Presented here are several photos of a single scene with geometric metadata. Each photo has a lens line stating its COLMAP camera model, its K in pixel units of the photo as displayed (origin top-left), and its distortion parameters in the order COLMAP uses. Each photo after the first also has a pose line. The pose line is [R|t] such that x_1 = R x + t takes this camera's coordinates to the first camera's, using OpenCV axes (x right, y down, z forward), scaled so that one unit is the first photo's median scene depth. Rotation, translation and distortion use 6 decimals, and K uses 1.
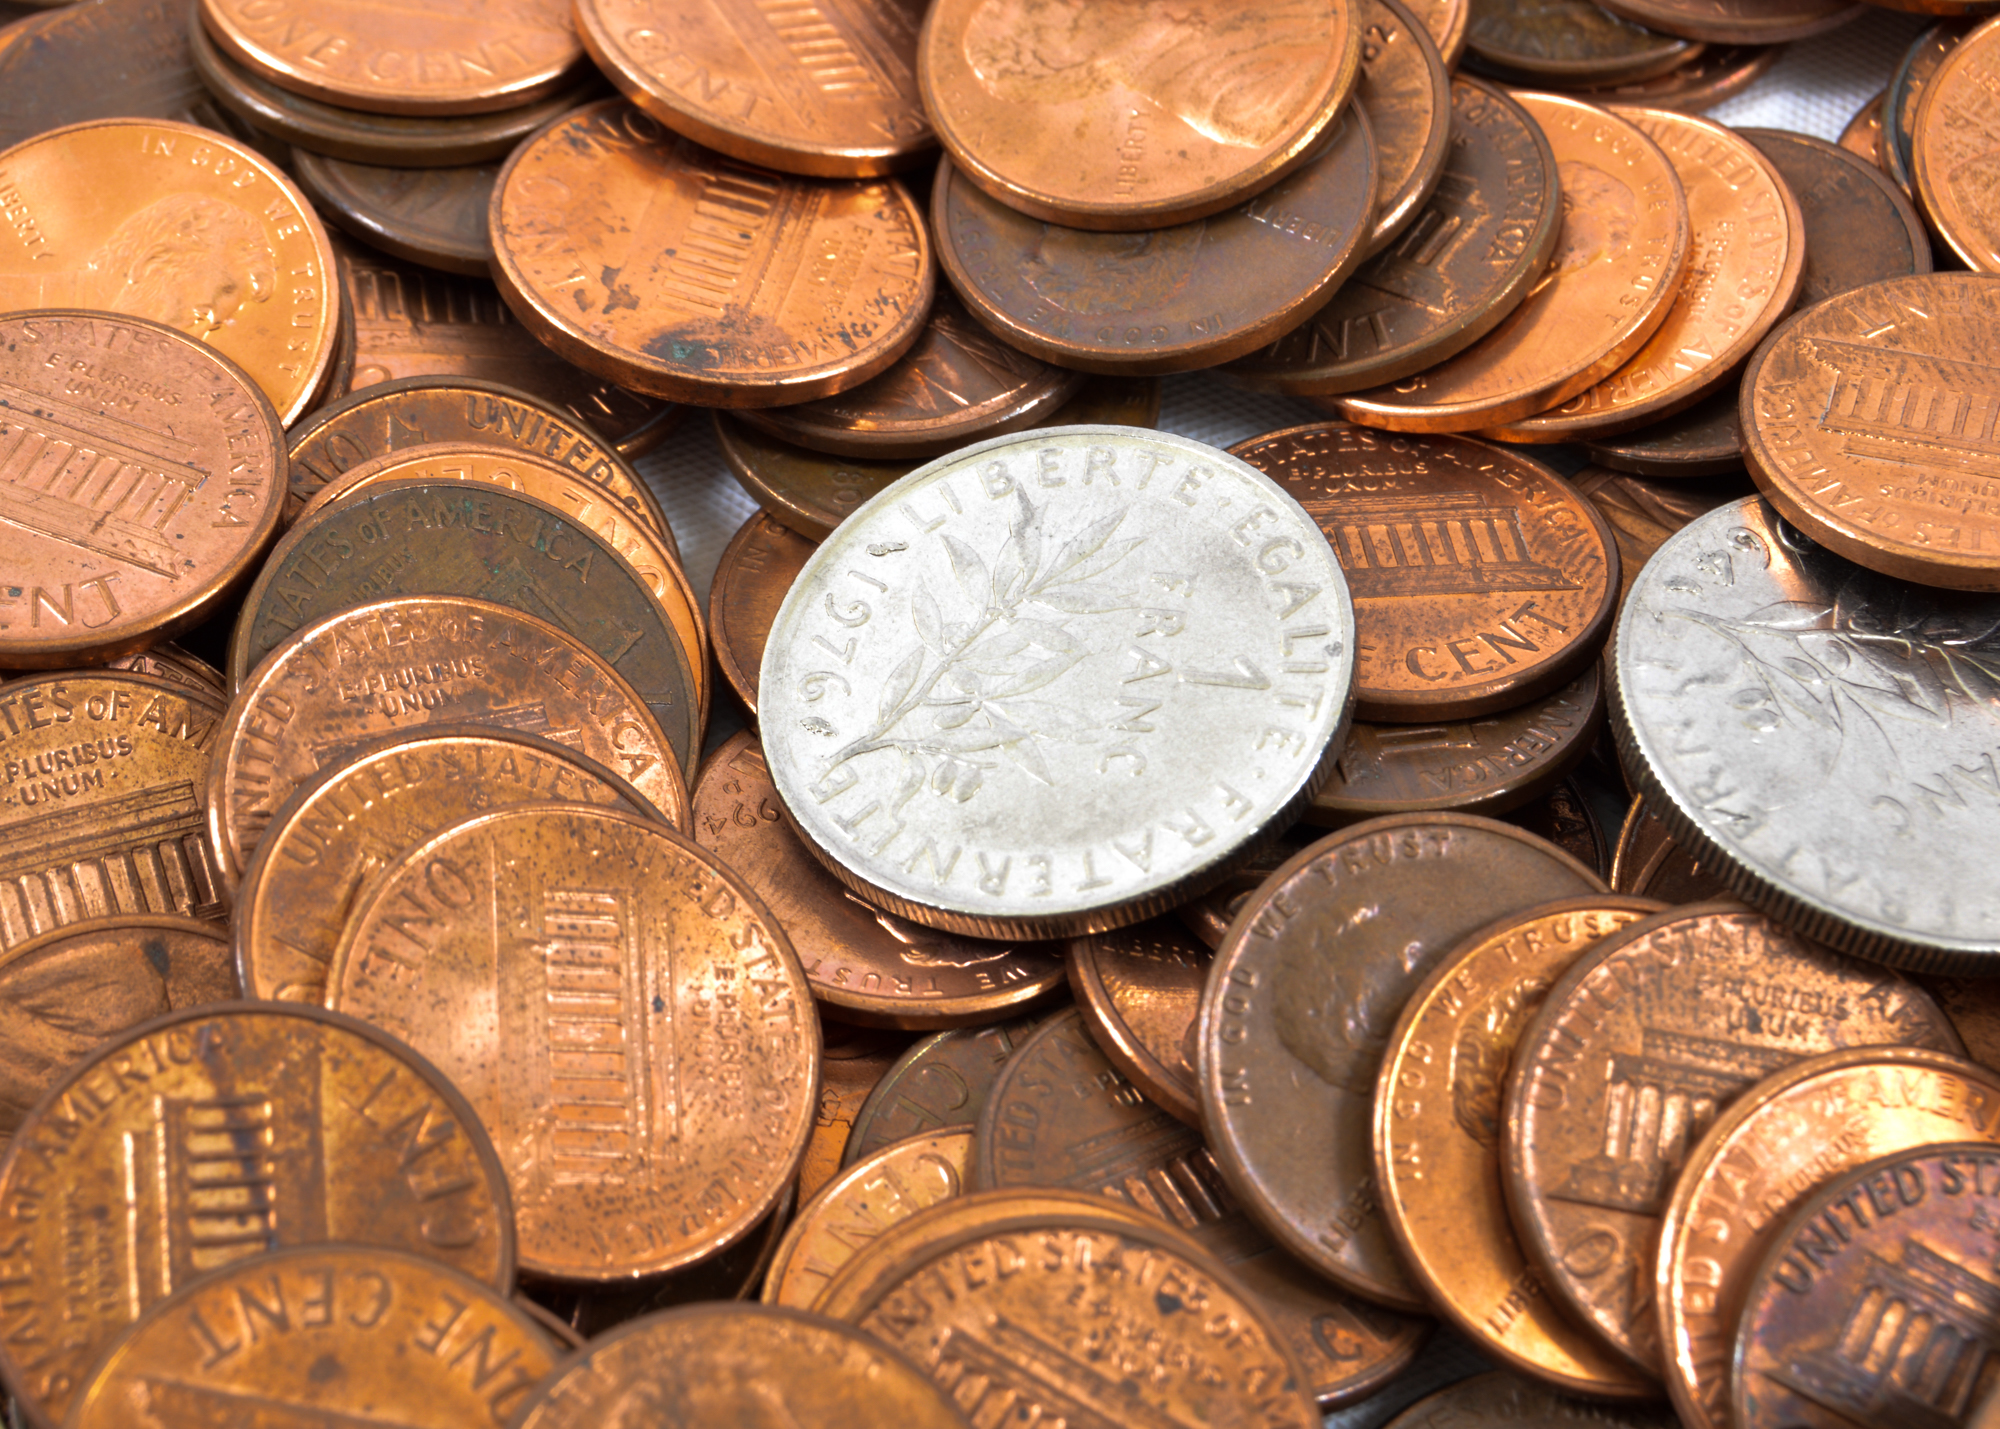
lens RADIAL K [[5369.3, 0, 1000.0], [0, 5369.3, 714.5], [0, 0, 1]] dist [0.891742, -18.064418]
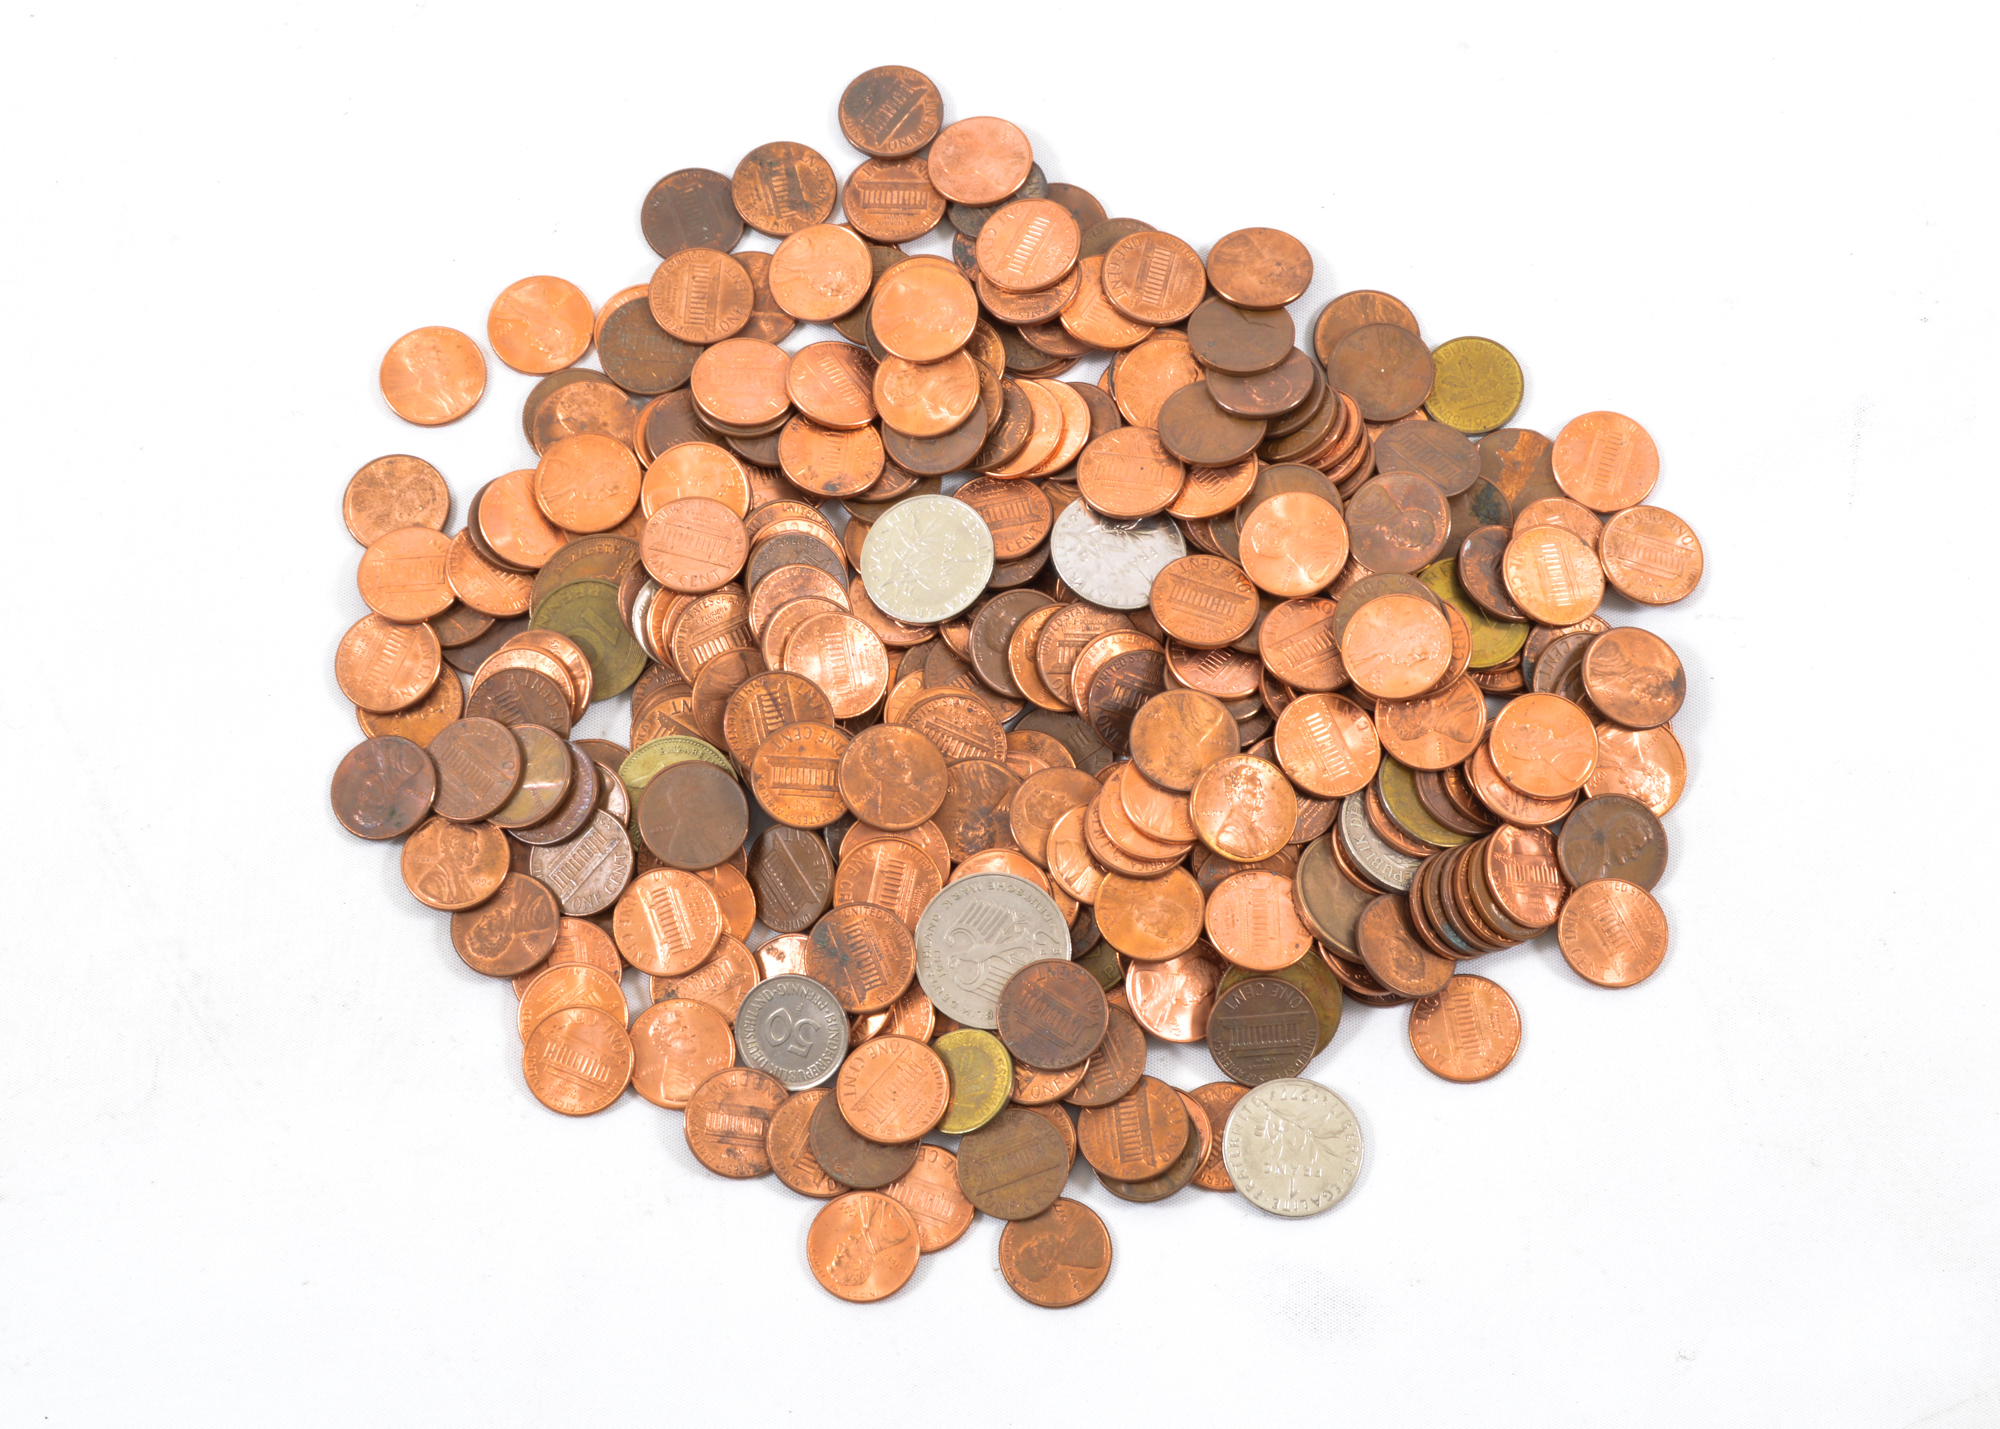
lens RADIAL K [[4164.6, 0, 1000.0], [0, 4164.6, 714.5], [0, 0, 1]] dist [0.000157, -0.000359]
pose [[0.991711, -0.126904, 0.020112, -0.015854], [0.118338, 0.963085, 0.241791, -0.717847], [-0.050054, -0.237407, 0.970120, -2.387077]]
